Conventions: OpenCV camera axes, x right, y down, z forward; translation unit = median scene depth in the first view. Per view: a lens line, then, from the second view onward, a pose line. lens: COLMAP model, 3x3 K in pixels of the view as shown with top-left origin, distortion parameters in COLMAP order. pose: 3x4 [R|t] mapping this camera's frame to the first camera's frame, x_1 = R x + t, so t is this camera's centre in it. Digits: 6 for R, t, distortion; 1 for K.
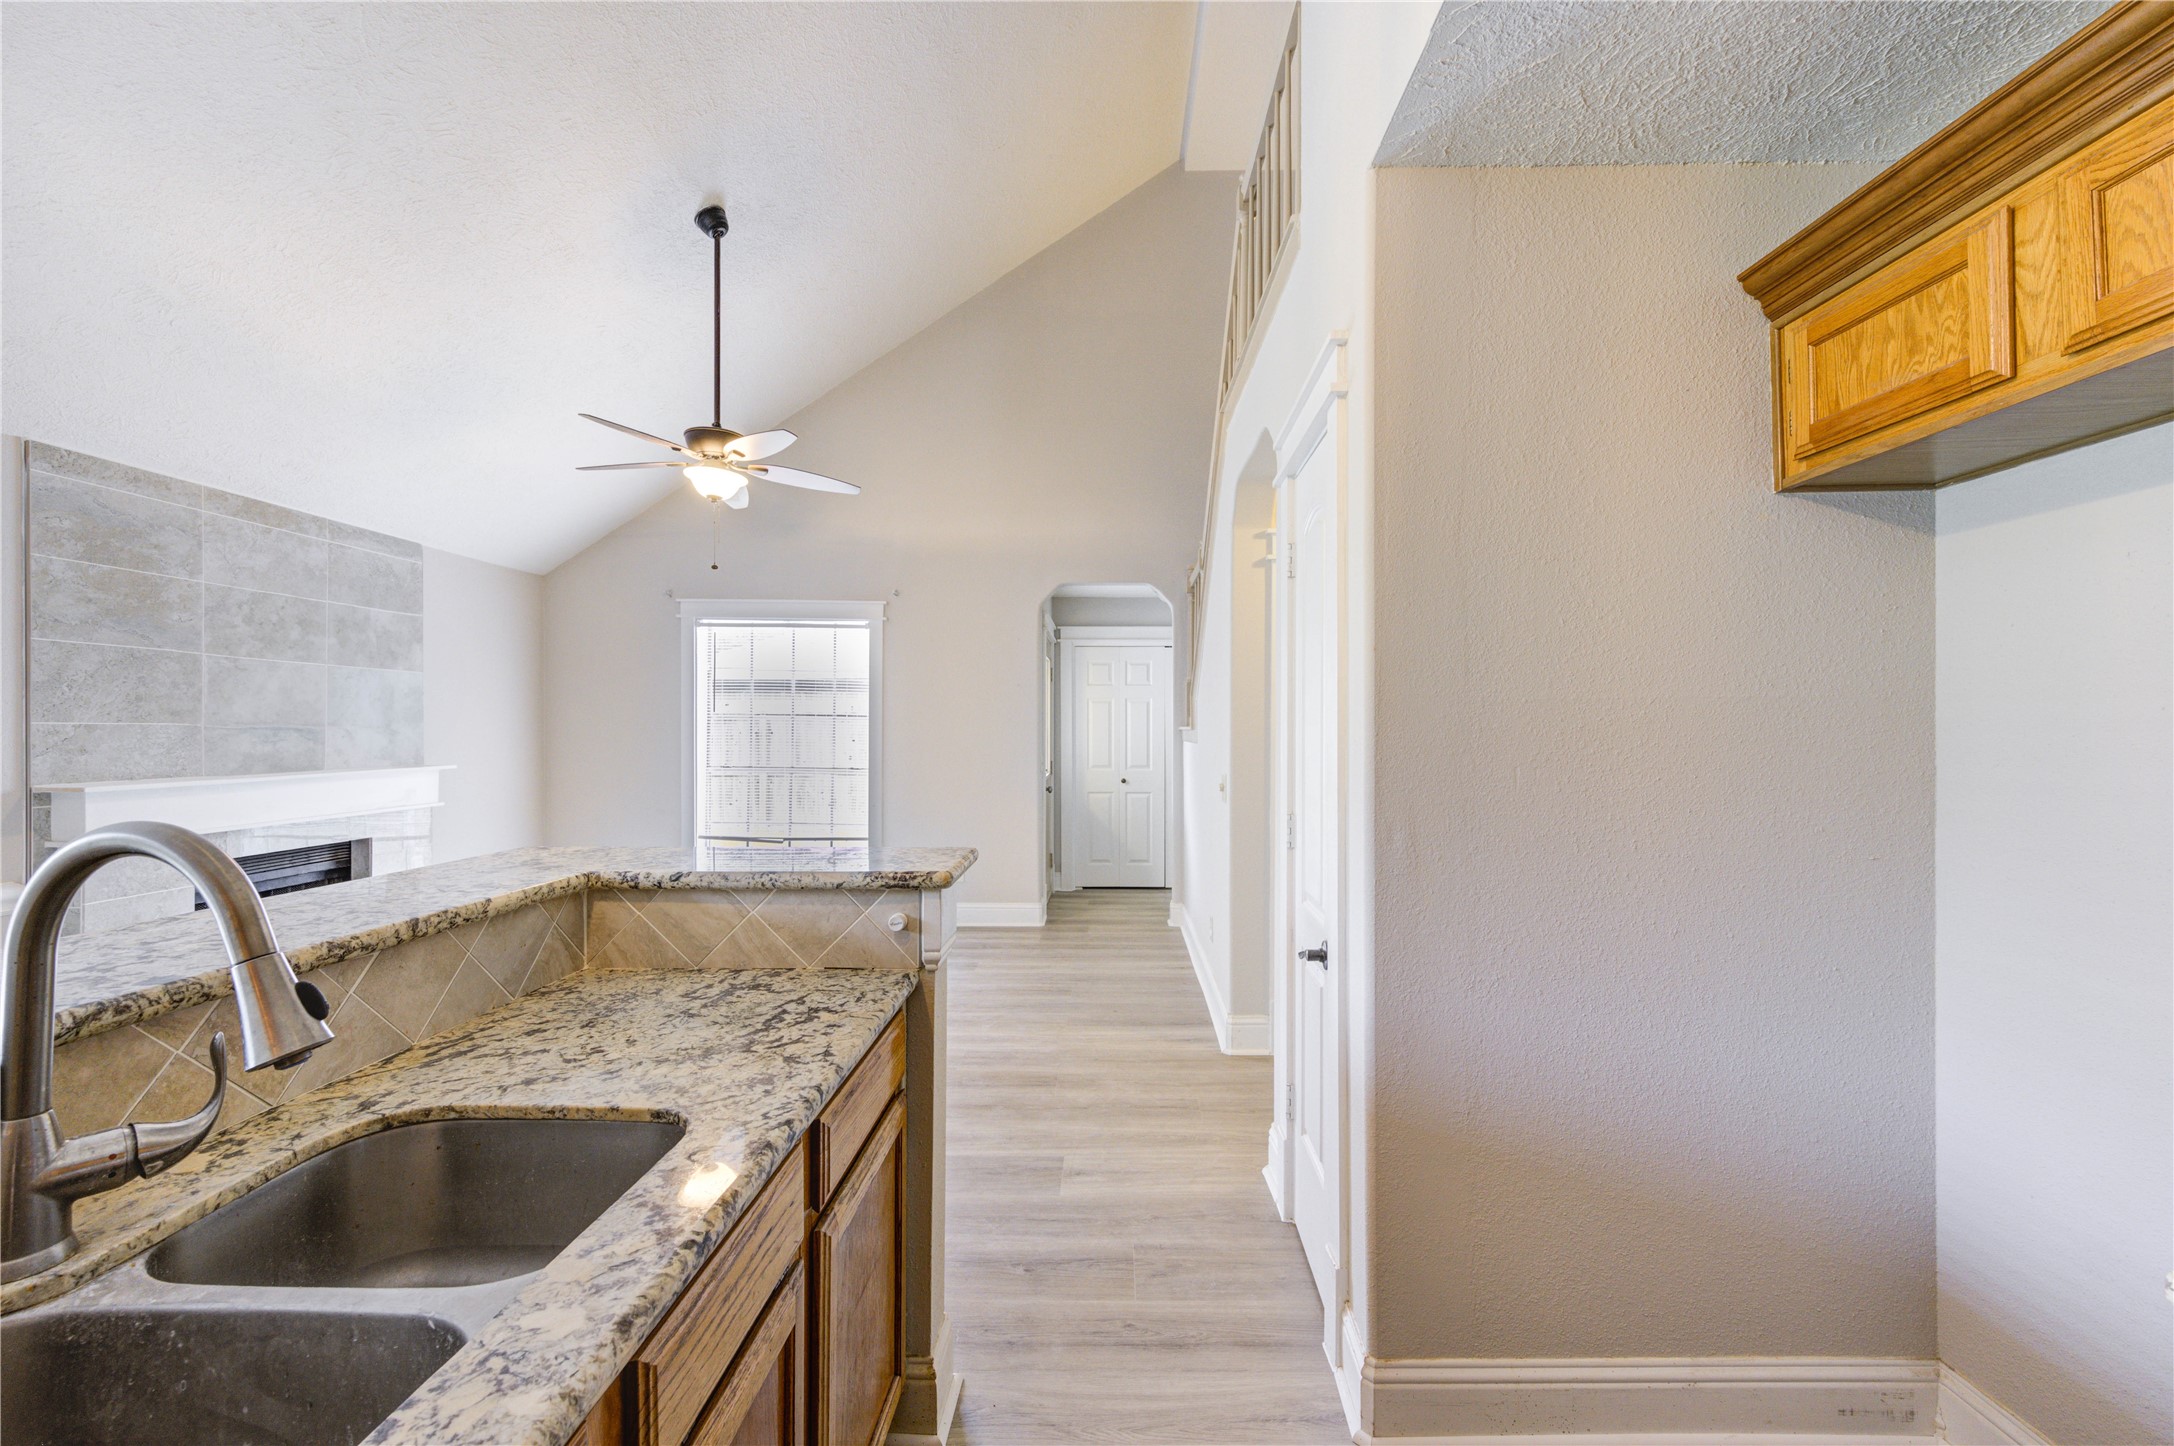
lens RADIAL K [[893.2, 0, 1110.4], [0, 893.2, 725.3], [0, 0, 1]] dist [-0.000575, -0.000537]
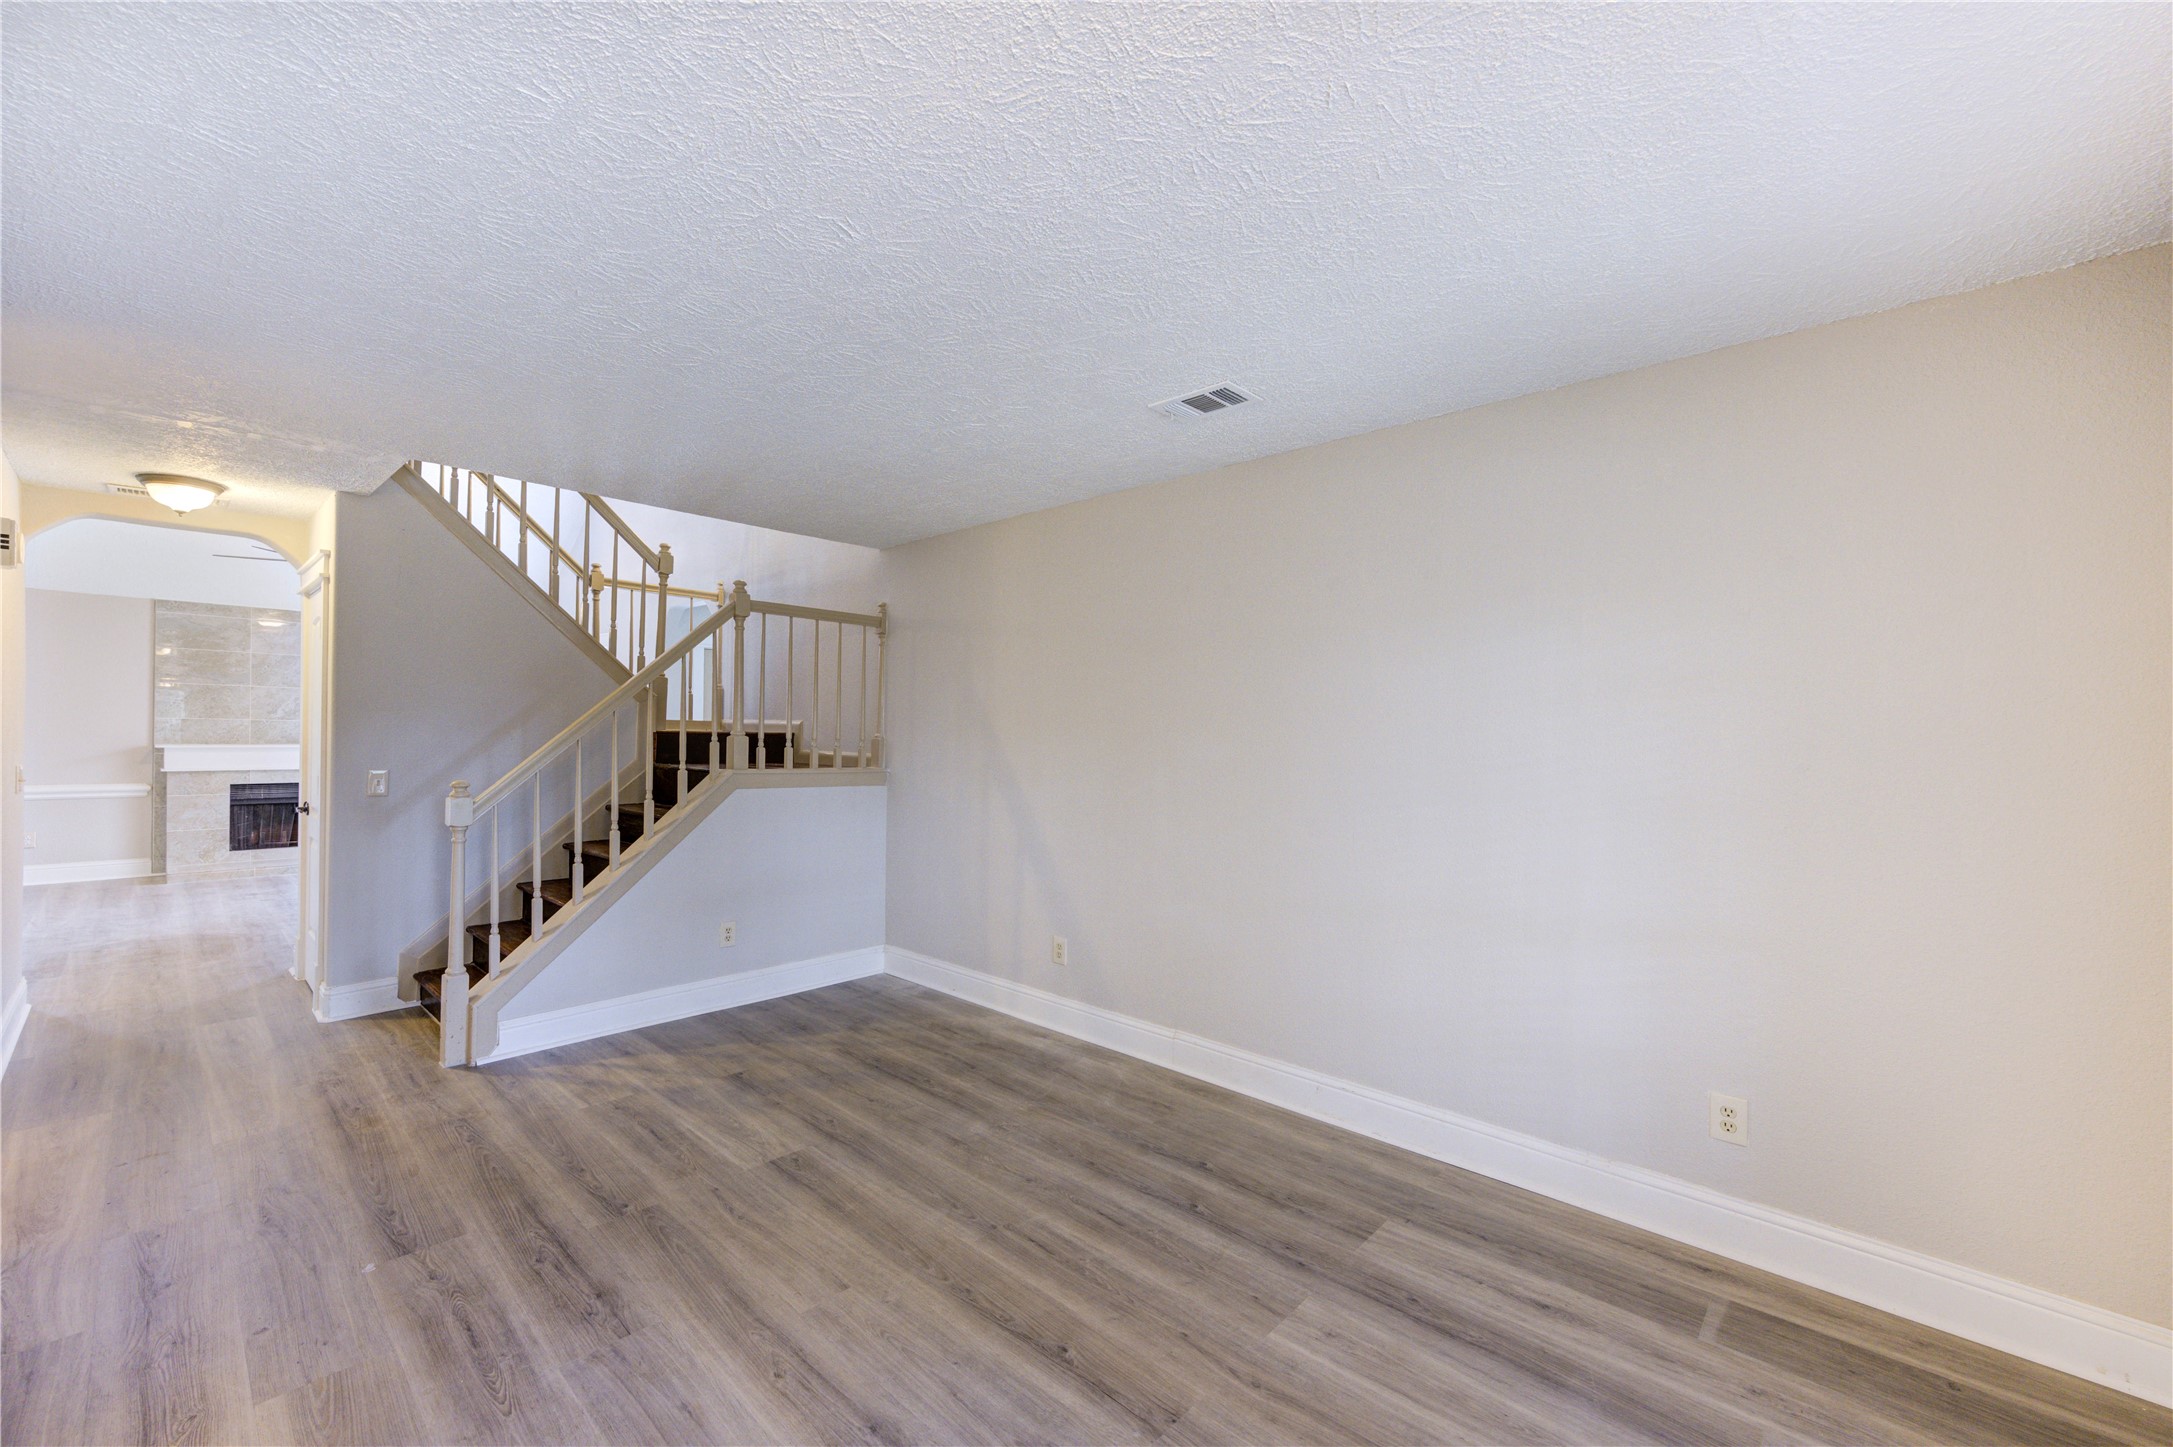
lens RADIAL K [[896.9, 0, 1024.9], [0, 896.9, 746.6], [0, 0, 1]] dist [-0.004854, 0.000505]
pose [[0.708297, 0.016359, -0.705725, 3.938781], [-0.007141, 0.999846, 0.016009, 0.033400], [0.705878, -0.006299, 0.708305, 1.761542]]
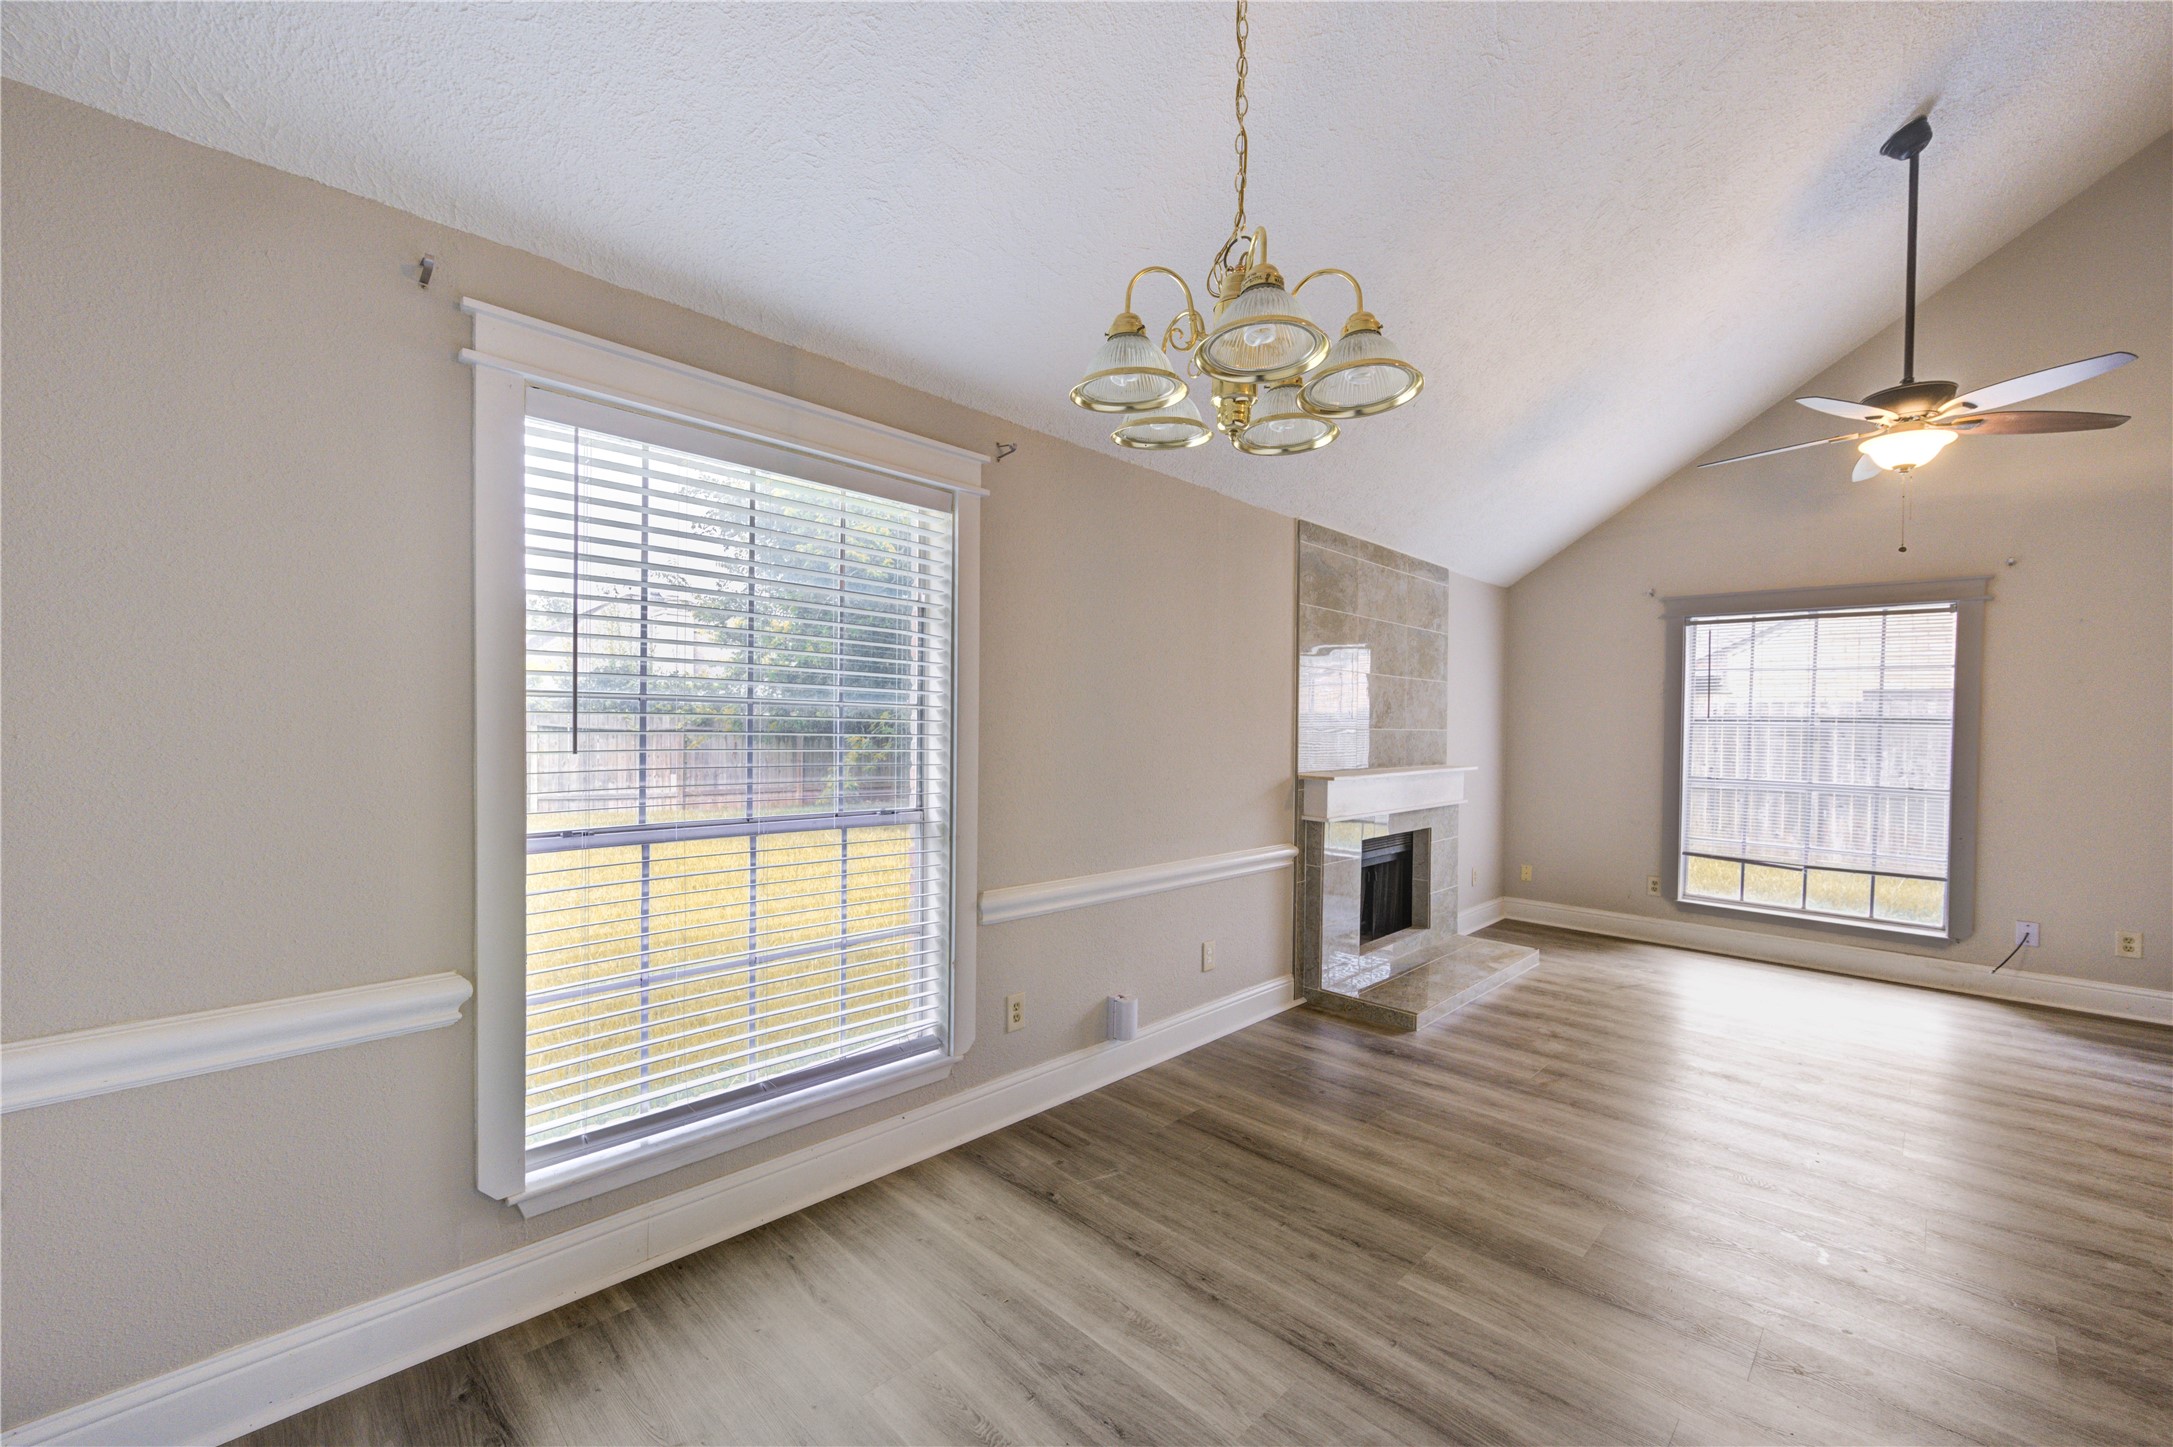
lens RADIAL K [[874.9, 0, 1053.0], [0, 874.9, 738.2], [0, 0, 1]] dist [0.012396, -0.004916]
pose [[0.699651, 0.020066, -0.714203, -0.970684], [-0.011051, 0.999790, 0.017263, -0.009902], [0.714399, -0.004185, 0.699726, -0.394147]]
